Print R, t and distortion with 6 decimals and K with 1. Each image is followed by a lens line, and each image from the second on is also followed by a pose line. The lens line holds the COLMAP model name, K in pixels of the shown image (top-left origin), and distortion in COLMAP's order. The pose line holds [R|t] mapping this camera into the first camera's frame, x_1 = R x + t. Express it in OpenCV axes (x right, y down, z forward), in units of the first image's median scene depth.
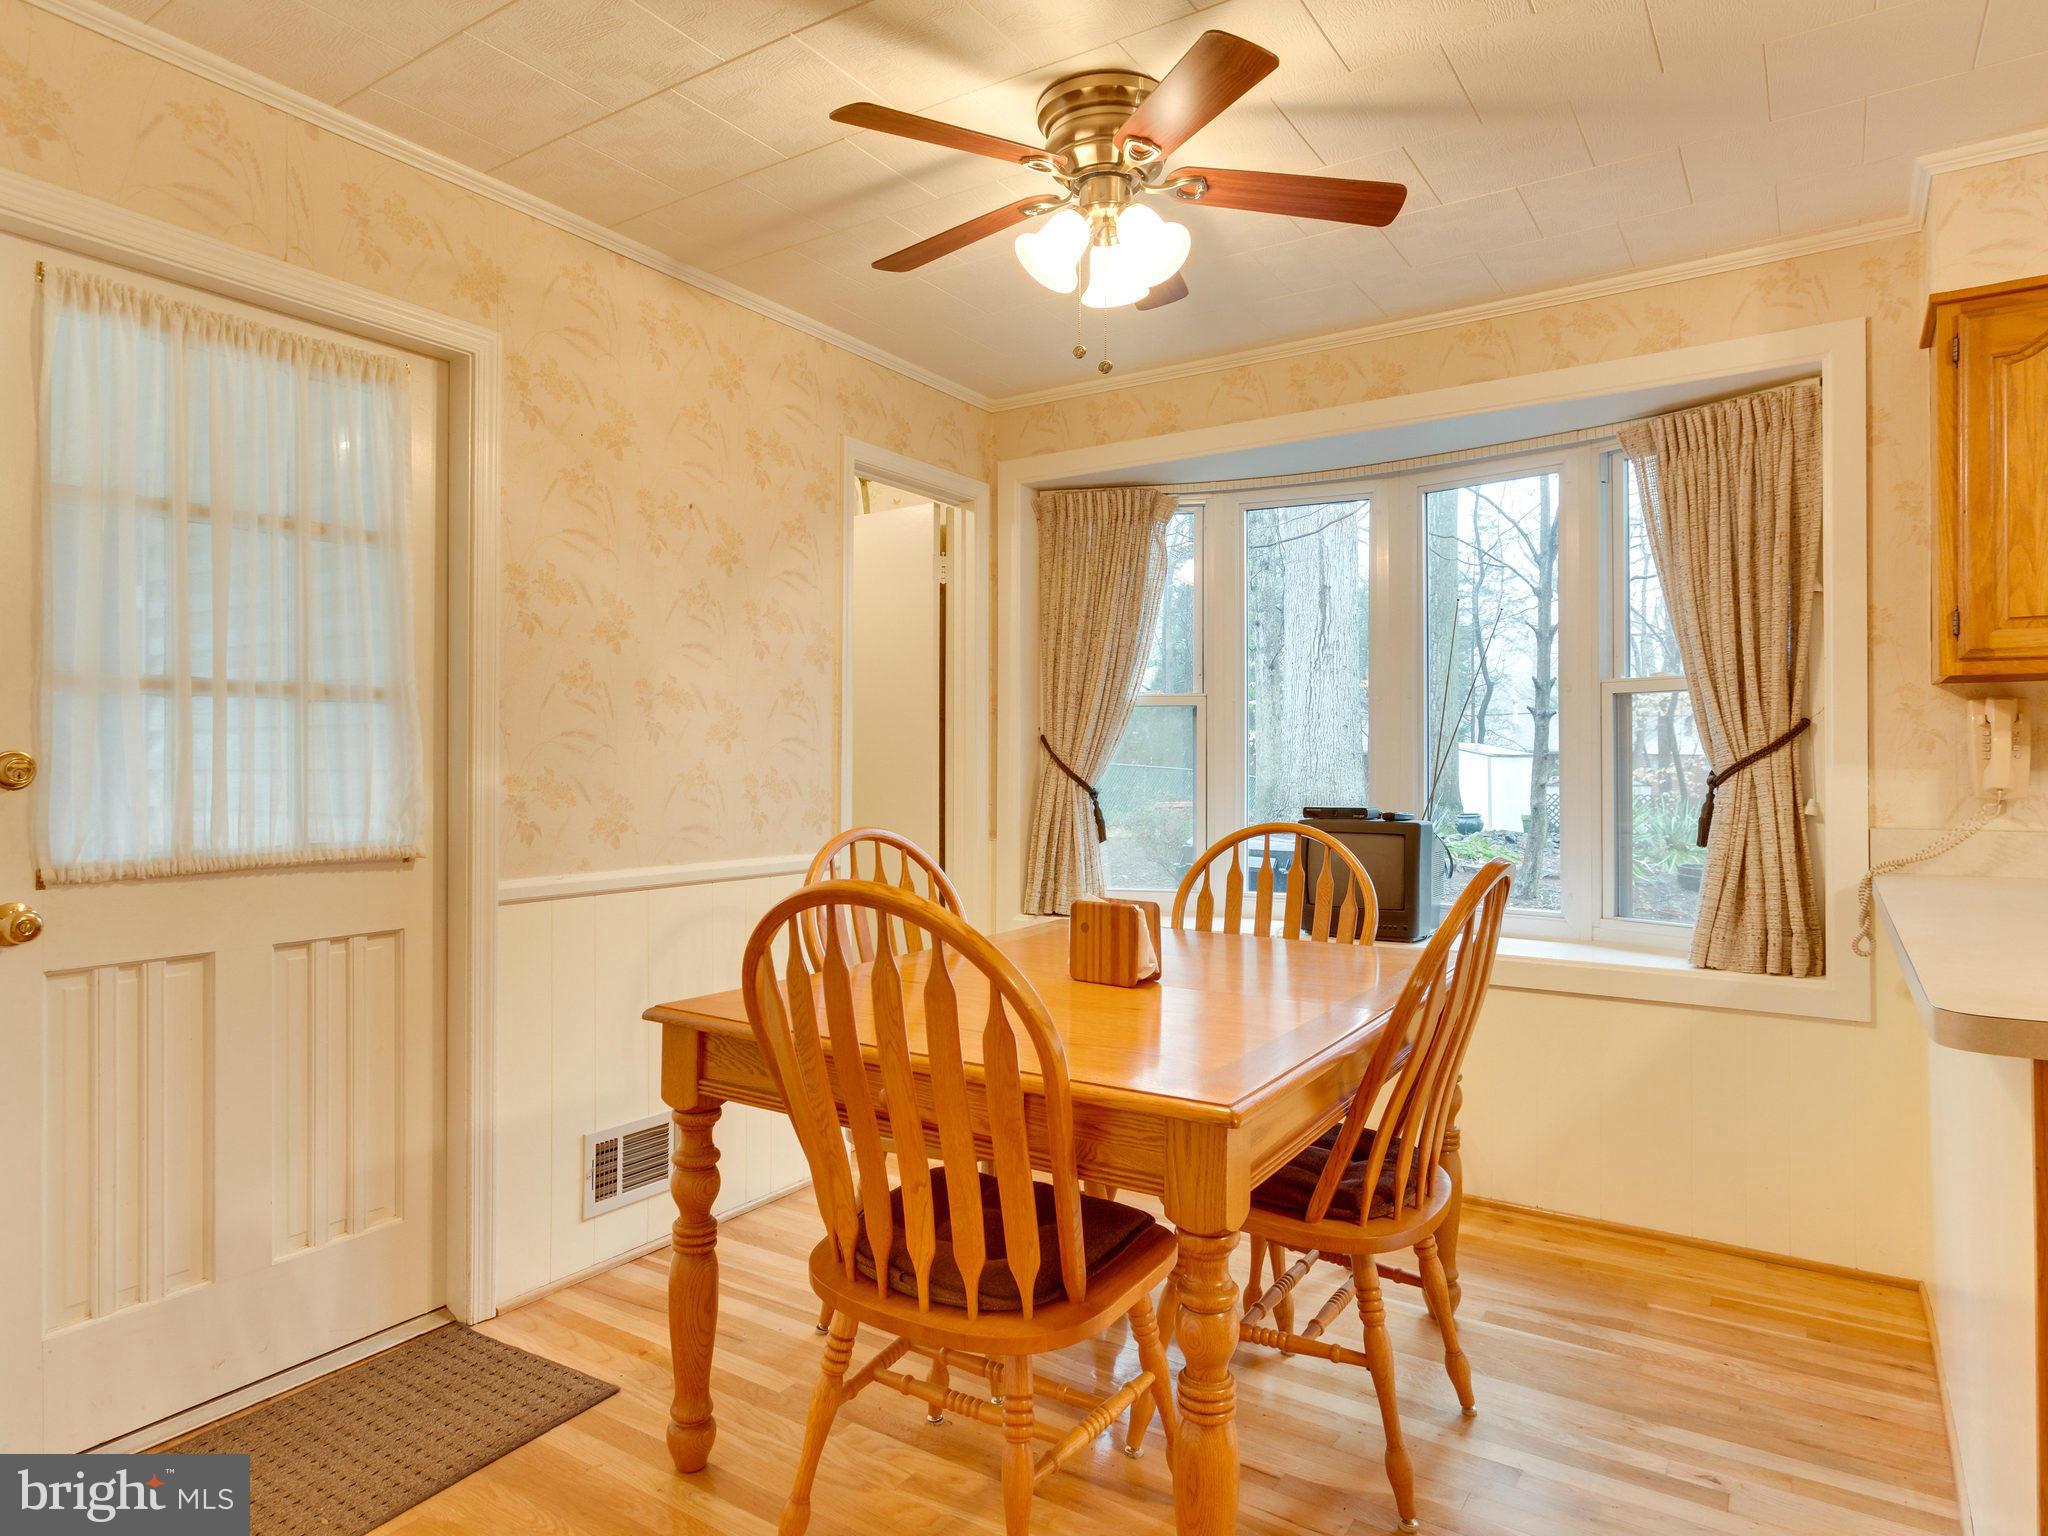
lens RADIAL K [[1204.6, 0, 1026.3], [0, 1204.6, 762.6], [0, 0, 1]] dist [-0.002202, 0.003758]
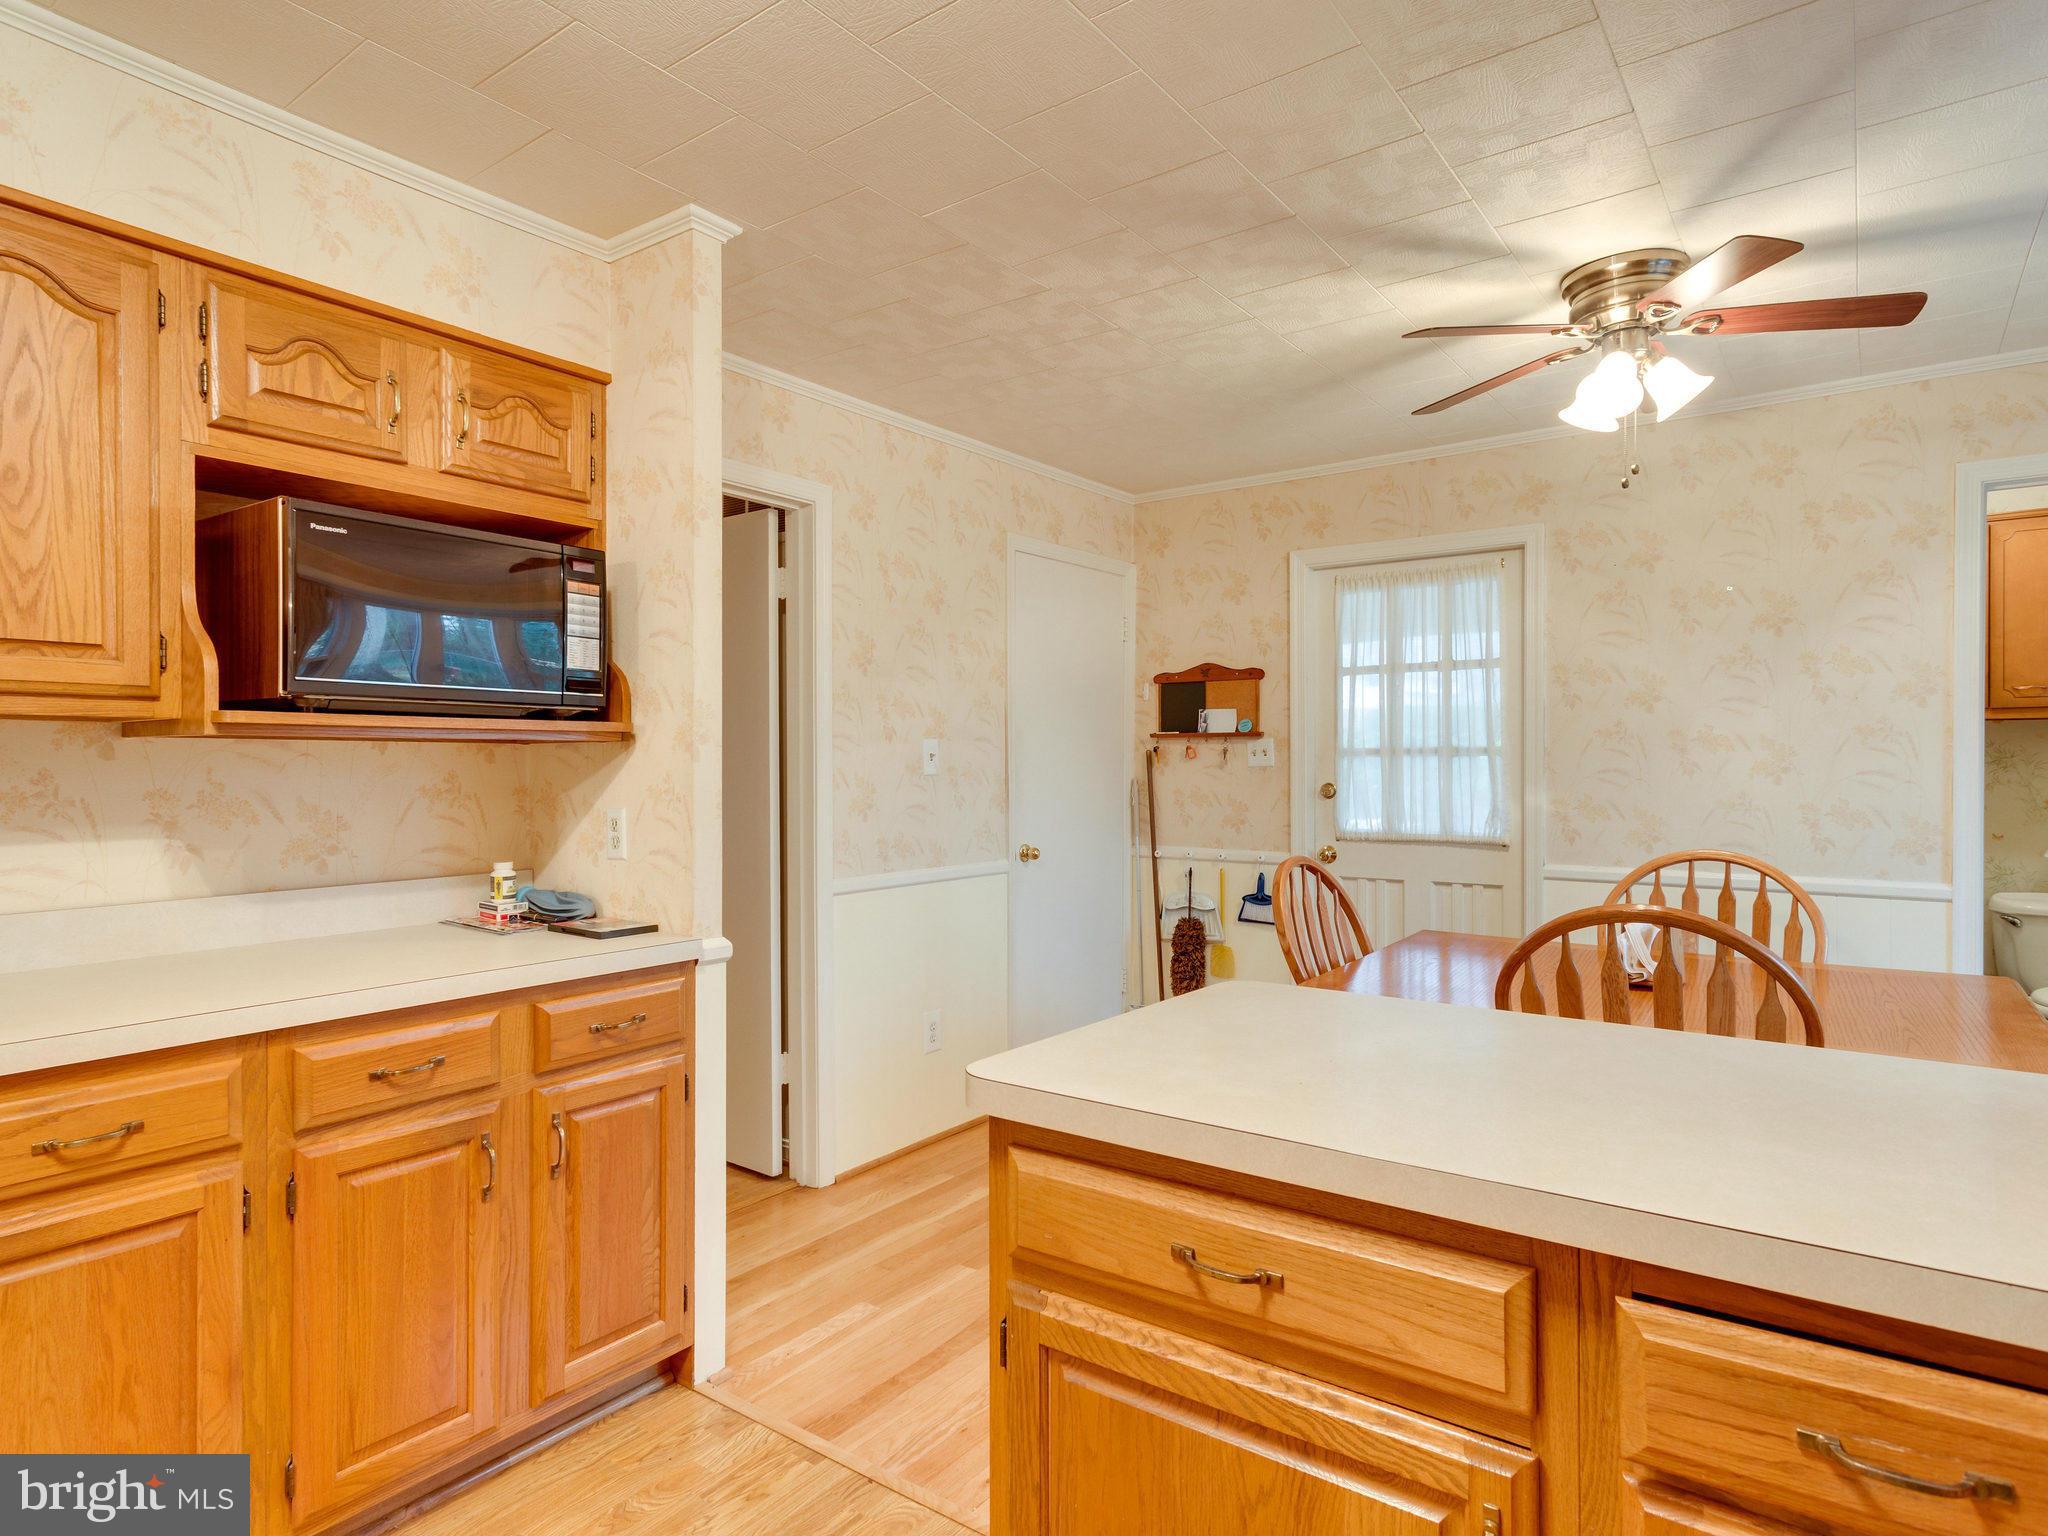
lens RADIAL K [[1130.6, 0, 1024.0], [0, 1130.6, 768.0], [0, 0, 1]] dist [0.004203, 0.000887]
pose [[-0.046756, 0.002828, -0.998902, 1.029567], [-0.000498, 0.999996, 0.002854, -0.031671], [0.998906, 0.000631, -0.046754, 0.355273]]
